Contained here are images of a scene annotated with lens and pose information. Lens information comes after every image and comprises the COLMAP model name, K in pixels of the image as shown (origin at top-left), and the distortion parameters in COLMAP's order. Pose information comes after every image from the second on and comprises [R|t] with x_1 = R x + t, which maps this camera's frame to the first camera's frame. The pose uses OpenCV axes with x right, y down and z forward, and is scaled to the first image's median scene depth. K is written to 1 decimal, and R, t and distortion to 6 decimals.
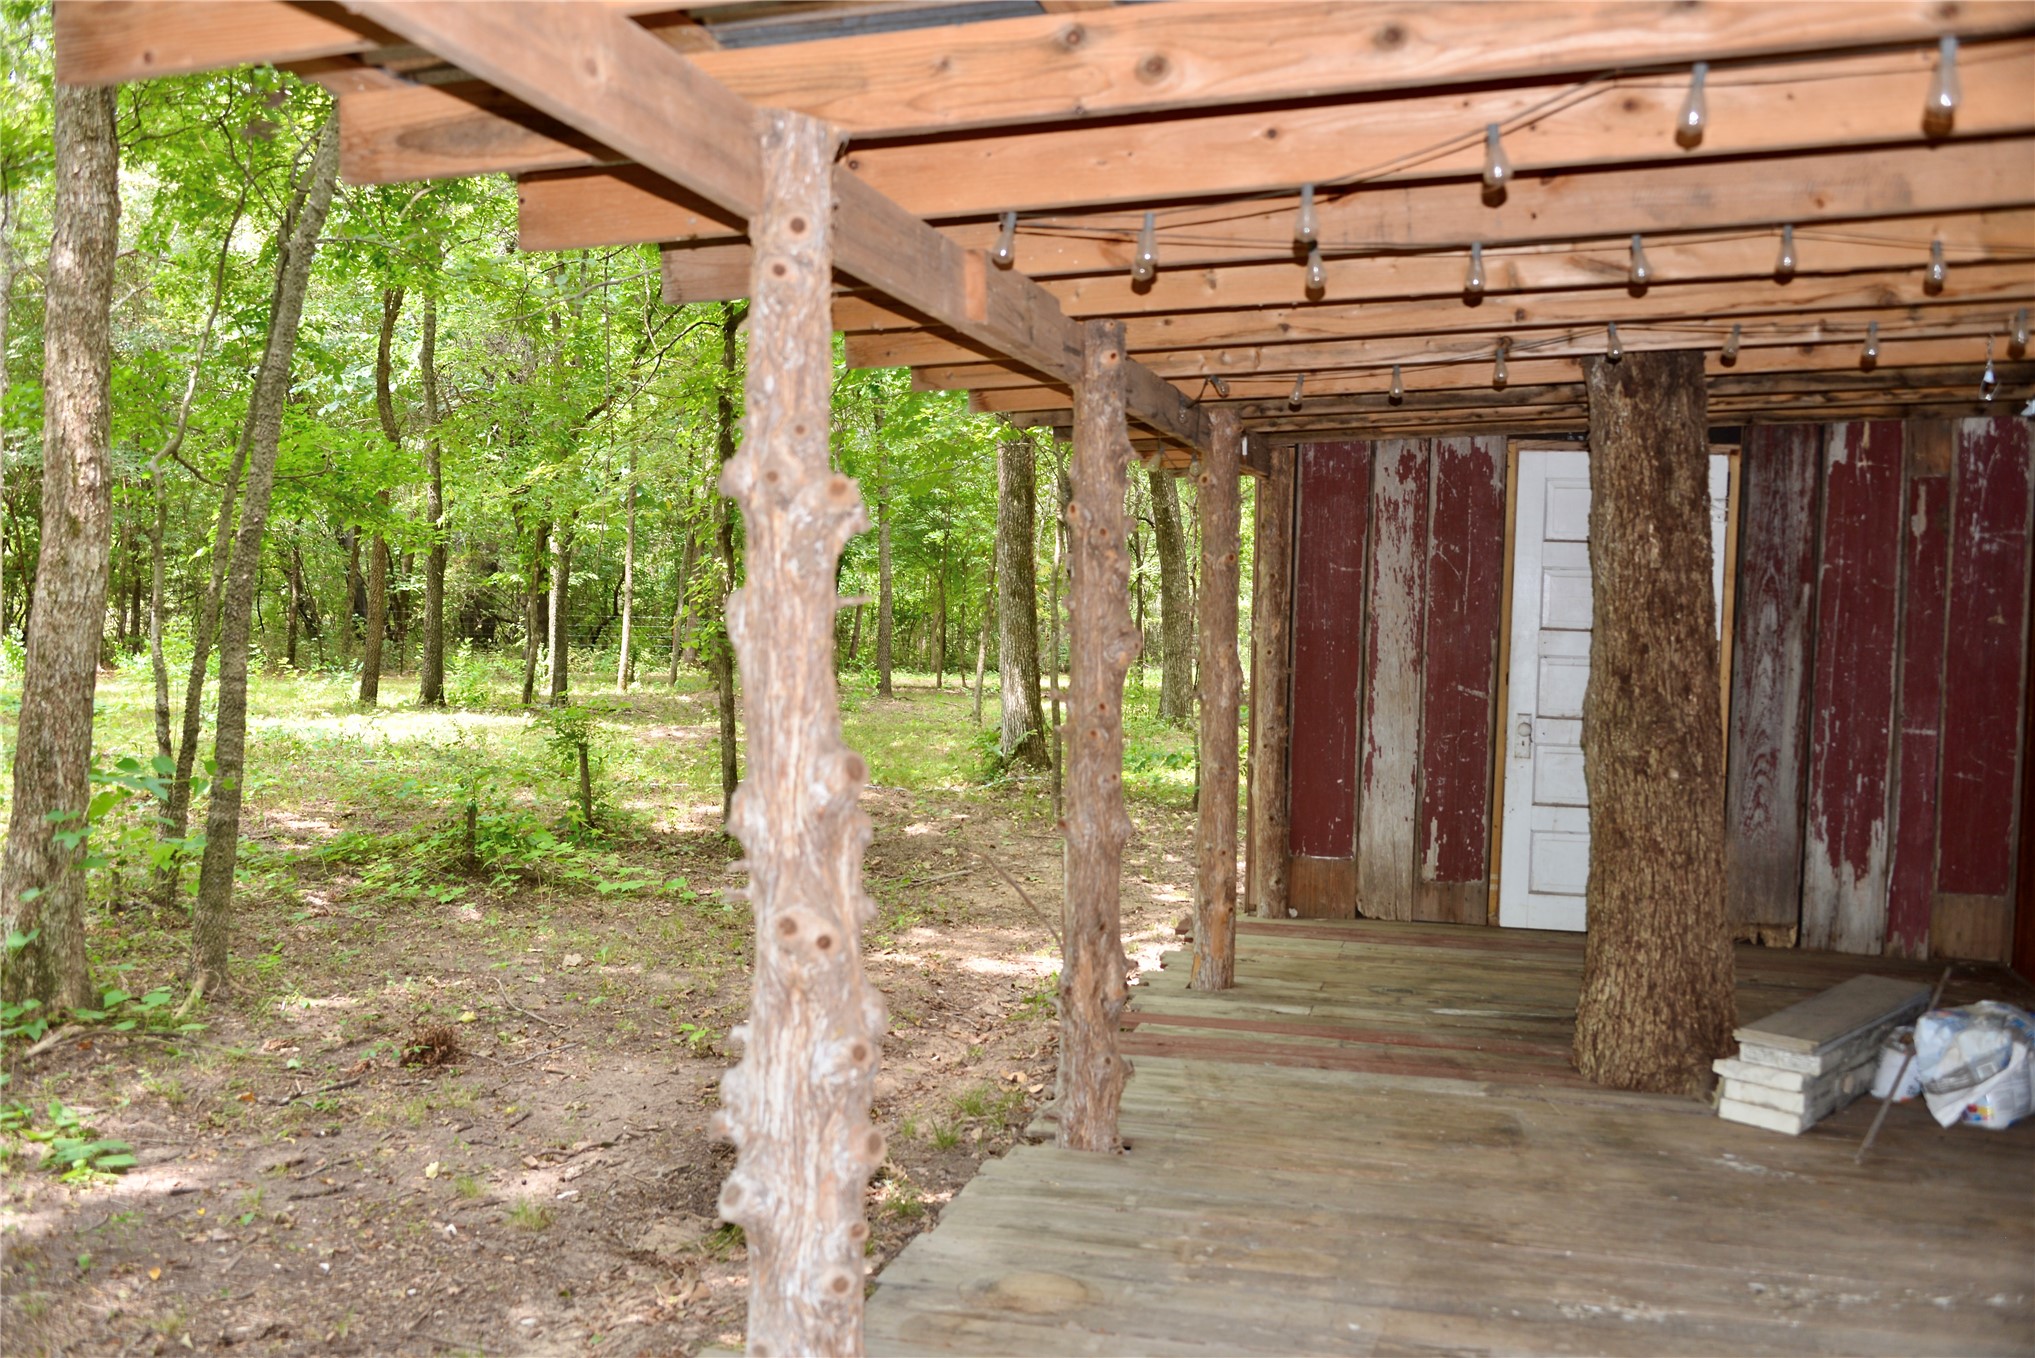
lens RADIAL K [[1974.6, 0, 1017.5], [0, 1974.6, 679.0], [0, 0, 1]] dist [-0.018919, -0.027724]
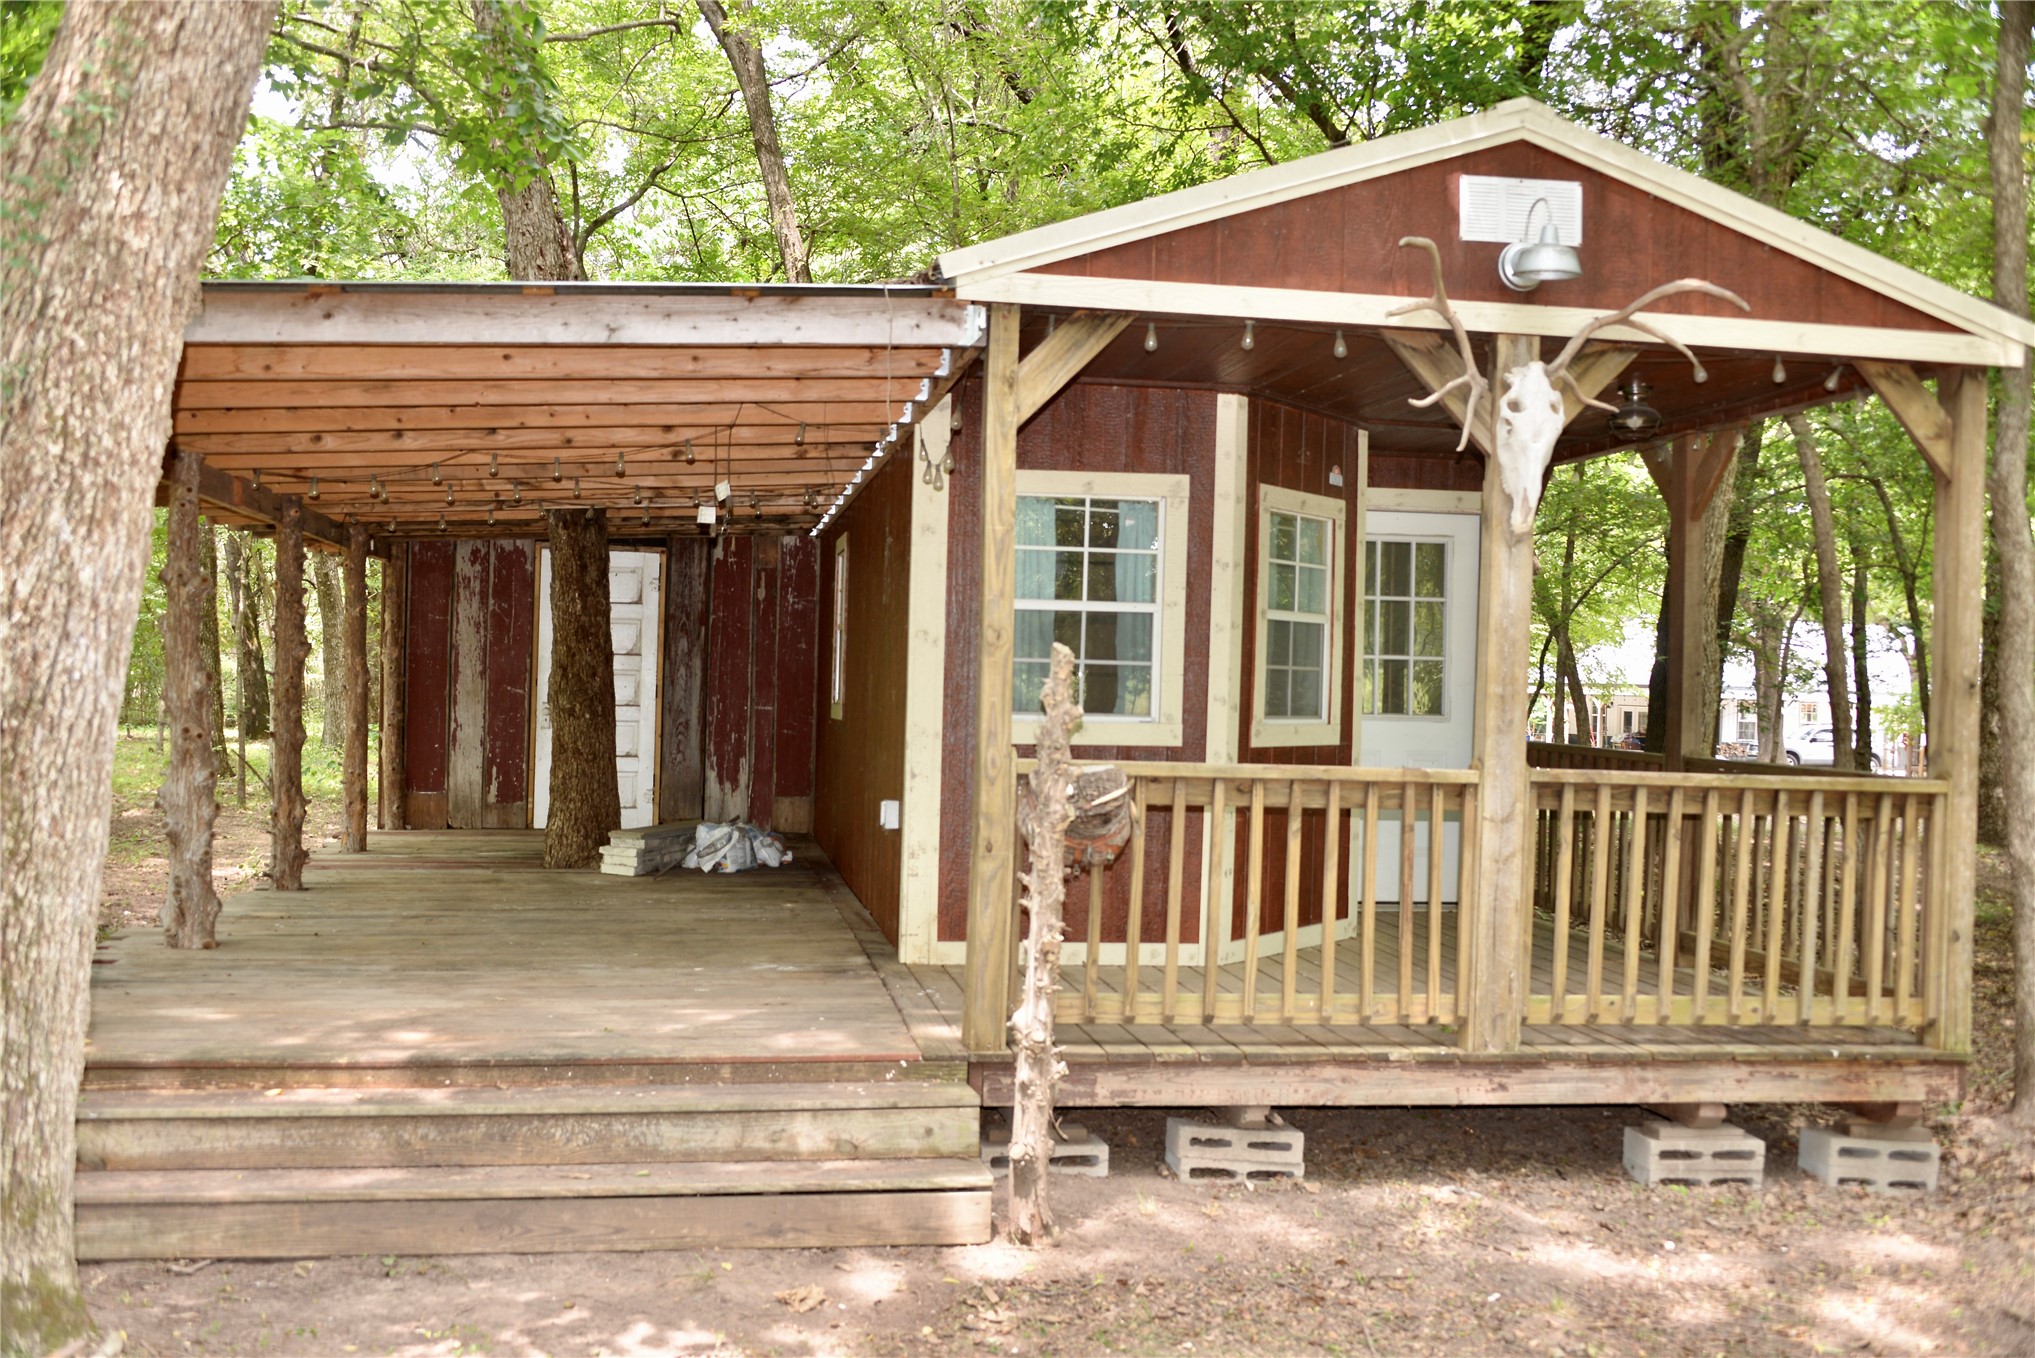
lens RADIAL K [[1974.6, 0, 1017.5], [0, 1974.6, 679.0], [0, 0, 1]] dist [-0.018919, -0.027724]
pose [[0.916581, -0.006003, 0.399805, -0.052724], [0.018566, 0.999448, -0.027557, 0.053182], [-0.399419, 0.032681, 0.916186, -0.744409]]
